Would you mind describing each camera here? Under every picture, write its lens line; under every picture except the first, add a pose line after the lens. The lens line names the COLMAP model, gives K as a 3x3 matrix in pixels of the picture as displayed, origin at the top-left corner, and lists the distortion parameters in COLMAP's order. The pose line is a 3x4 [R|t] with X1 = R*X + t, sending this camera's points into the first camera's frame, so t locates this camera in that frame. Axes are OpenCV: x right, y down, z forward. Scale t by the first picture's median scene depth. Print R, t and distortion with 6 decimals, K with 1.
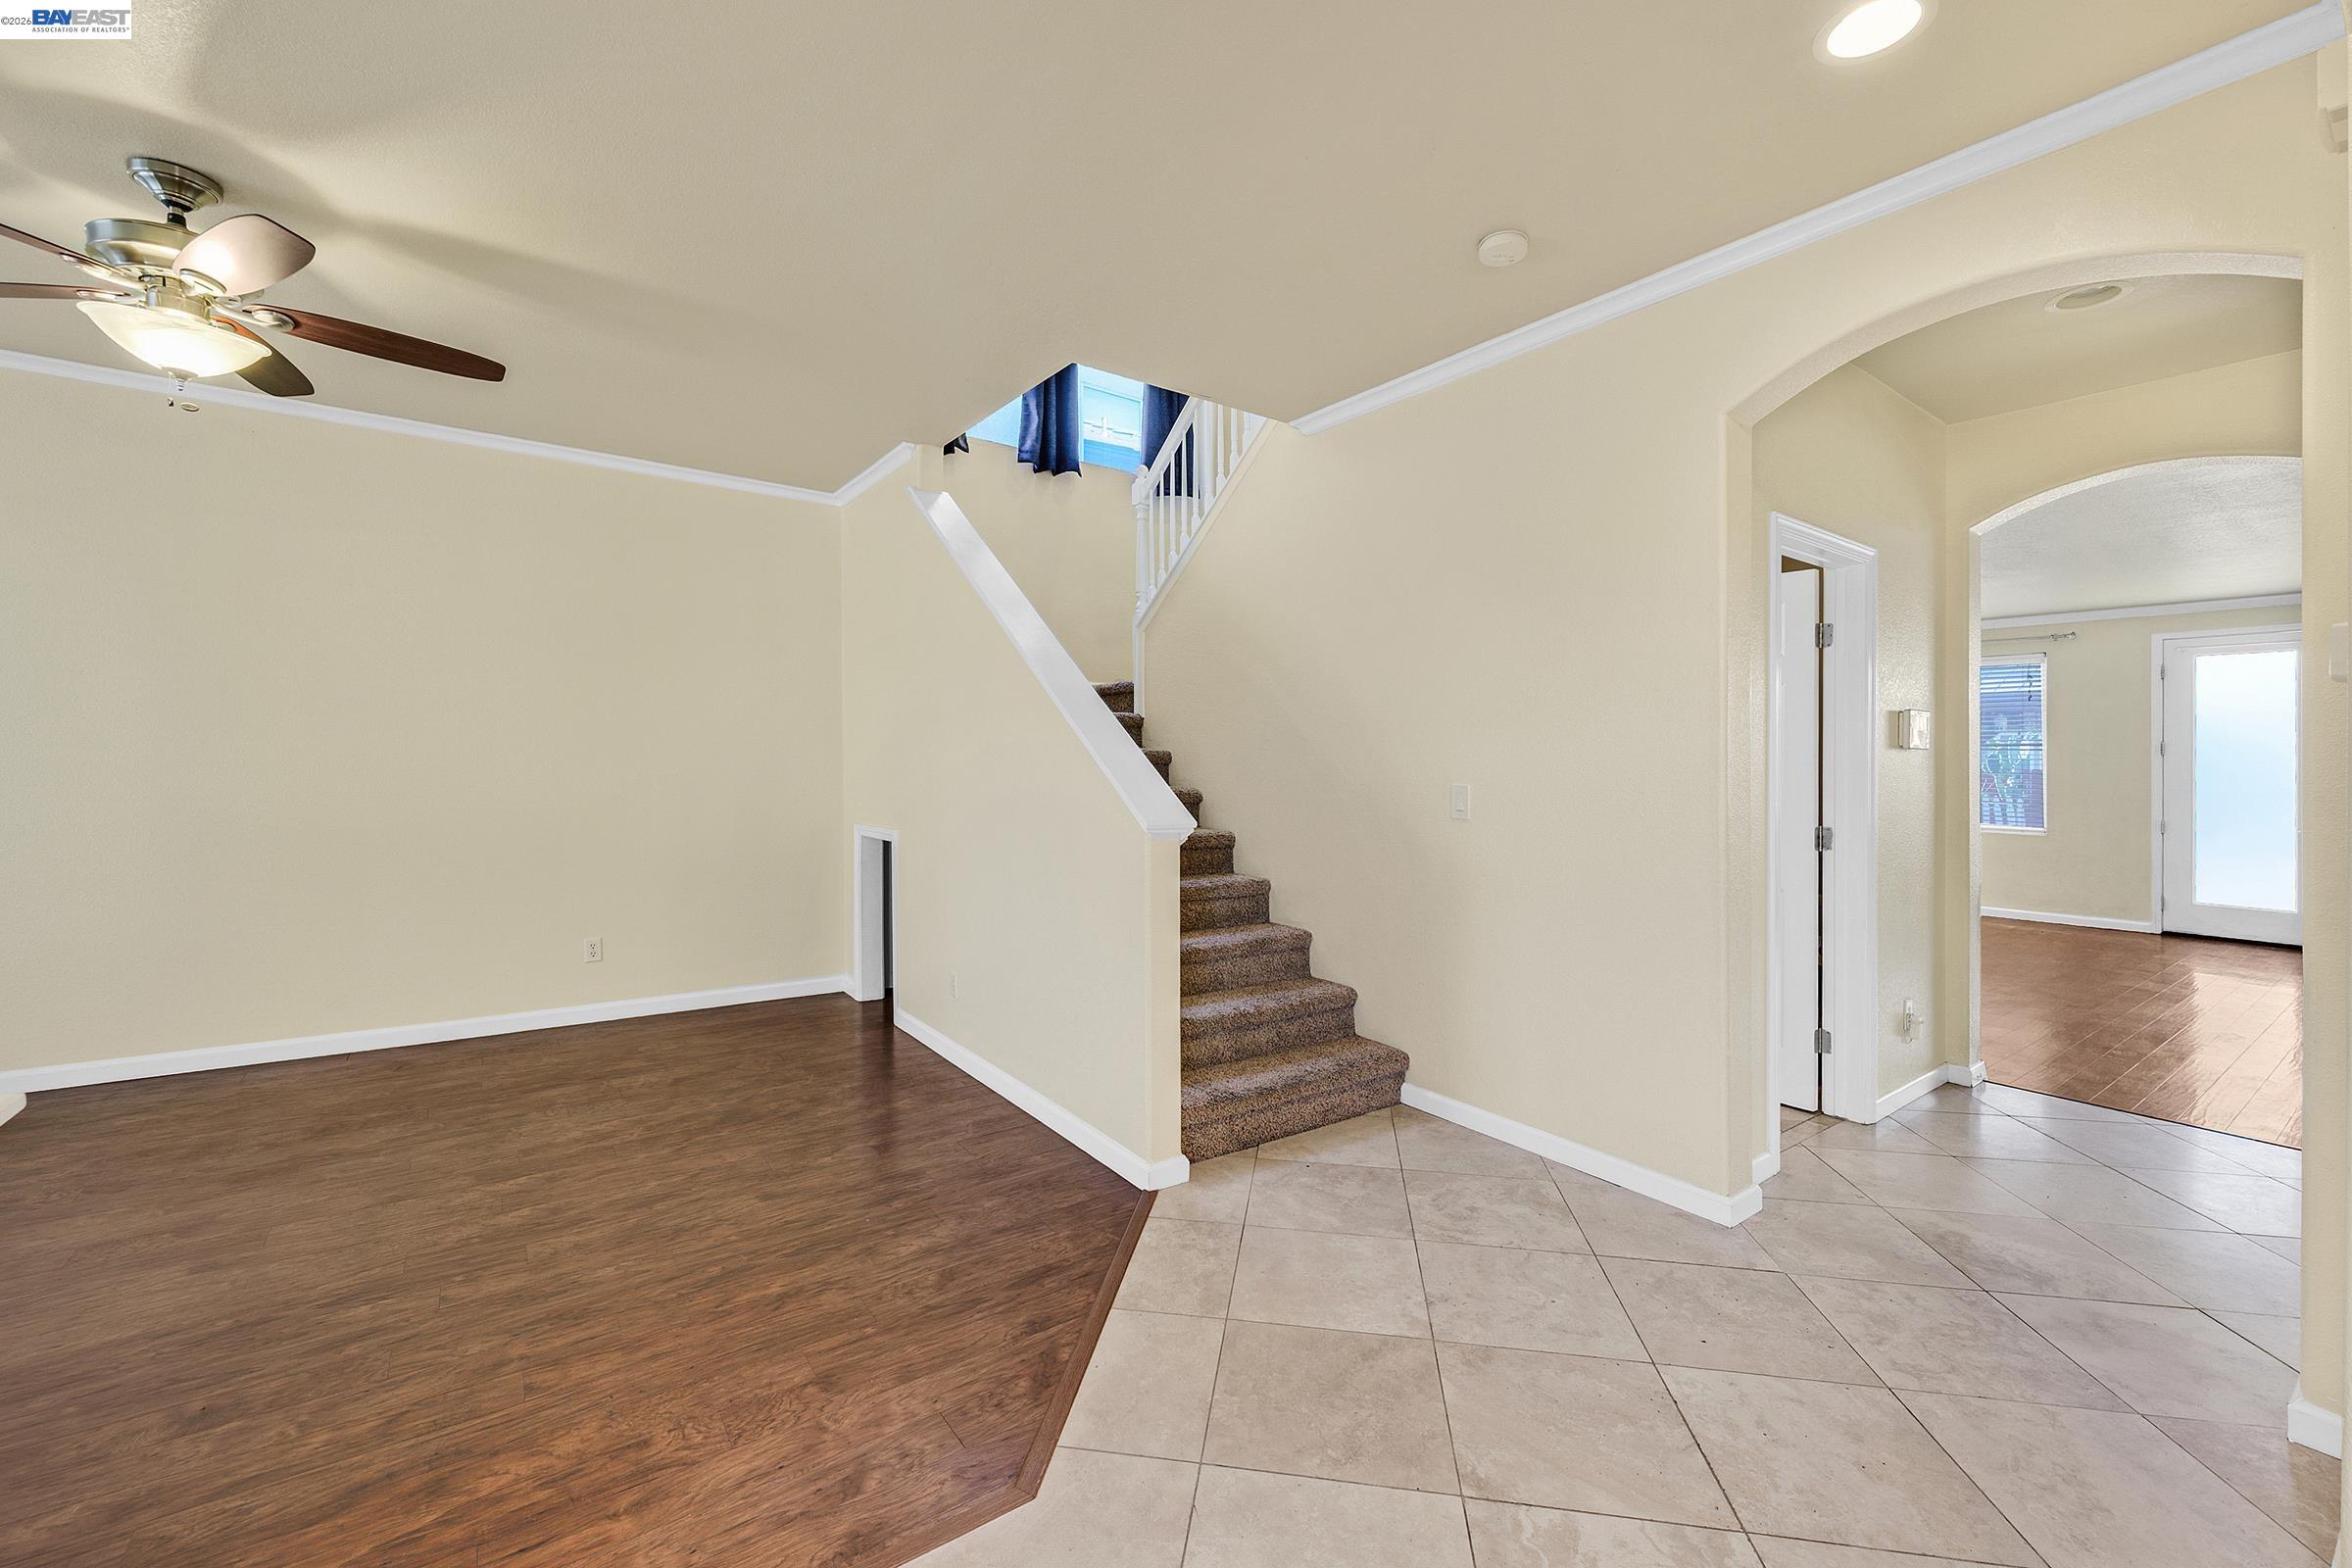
lens RADIAL K [[946.6, 0, 1182.7], [0, 946.6, 782.9], [0, 0, 1]] dist [-0.007647, 0.000362]
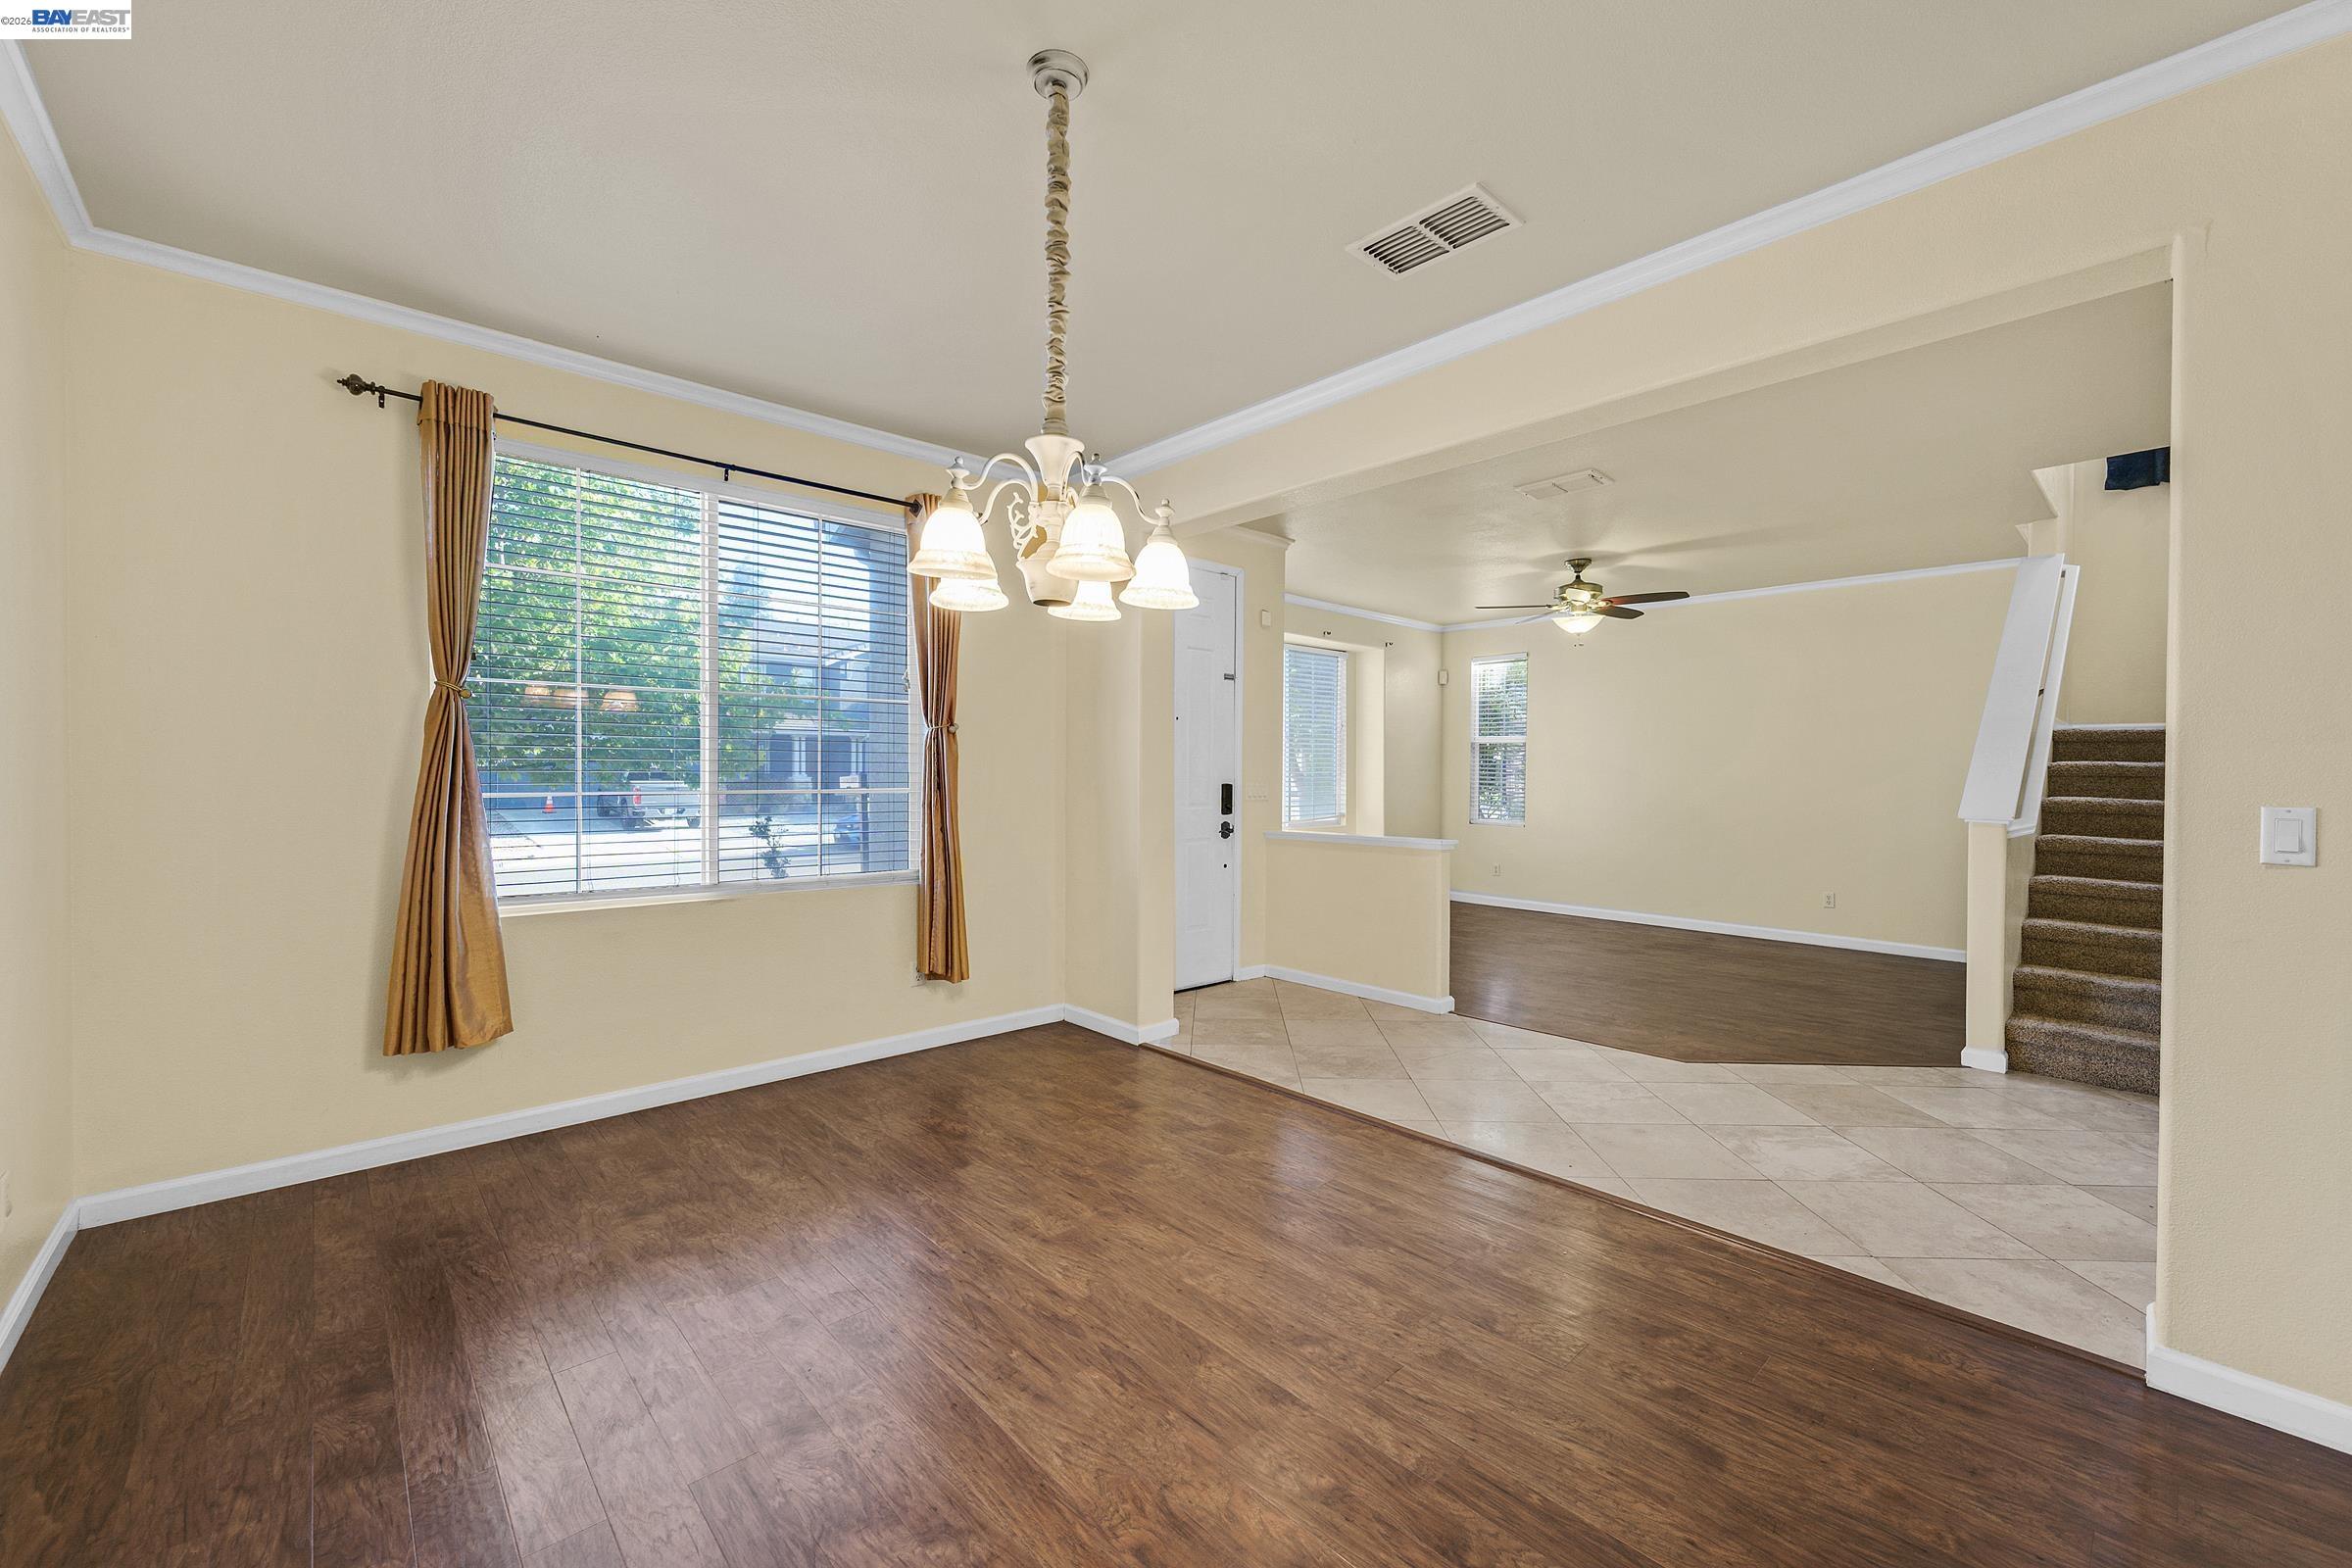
lens RADIAL K [[946.6, 0, 1174.5], [0, 946.6, 785.0], [0, 0, 1]] dist [-0.007647, 0.000362]
pose [[0.108274, 0.000775, -0.994121, 1.425567], [-0.025123, 0.999682, -0.001957, 0.037465], [0.993804, 0.025187, 0.108259, -0.420477]]
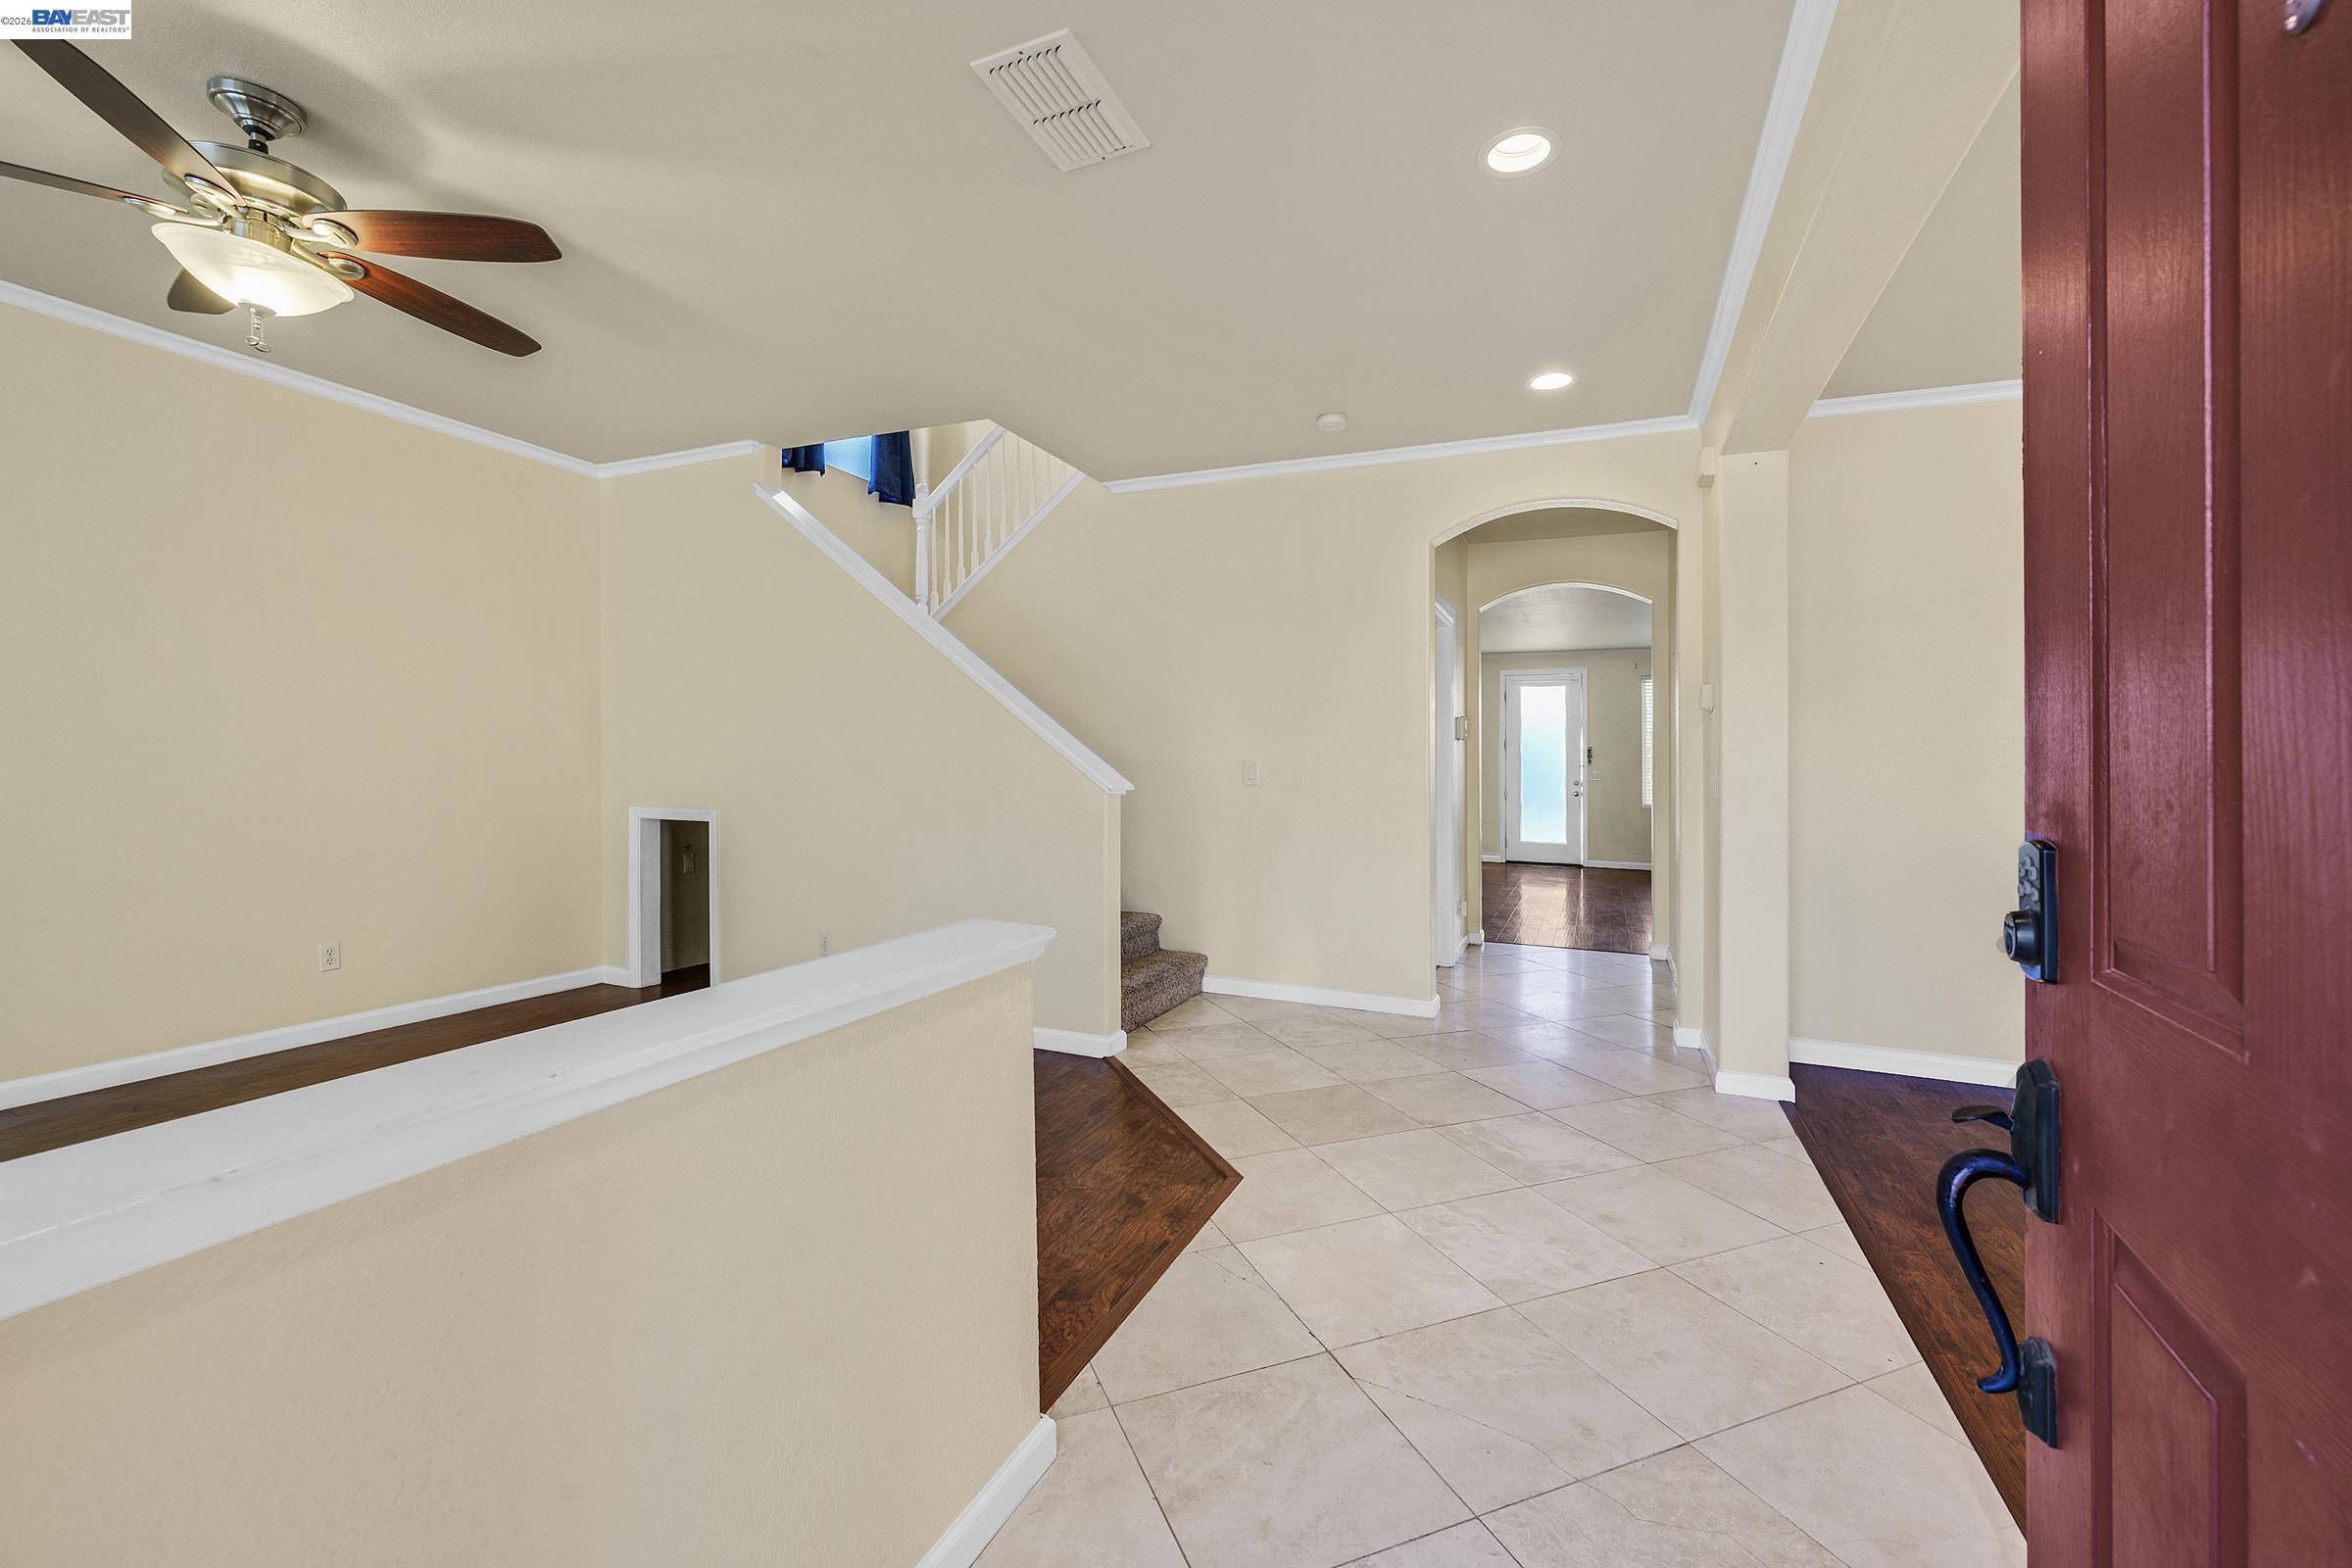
lens RADIAL K [[946.6, 0, 1172.9], [0, 946.6, 765.8], [0, 0, 1]] dist [-0.007647, 0.000362]
pose [[0.863258, -0.002416, 0.504757, -0.714335], [0.009190, 0.999898, -0.010932, 0.034219], [-0.504679, 0.014076, 0.863193, -0.247517]]
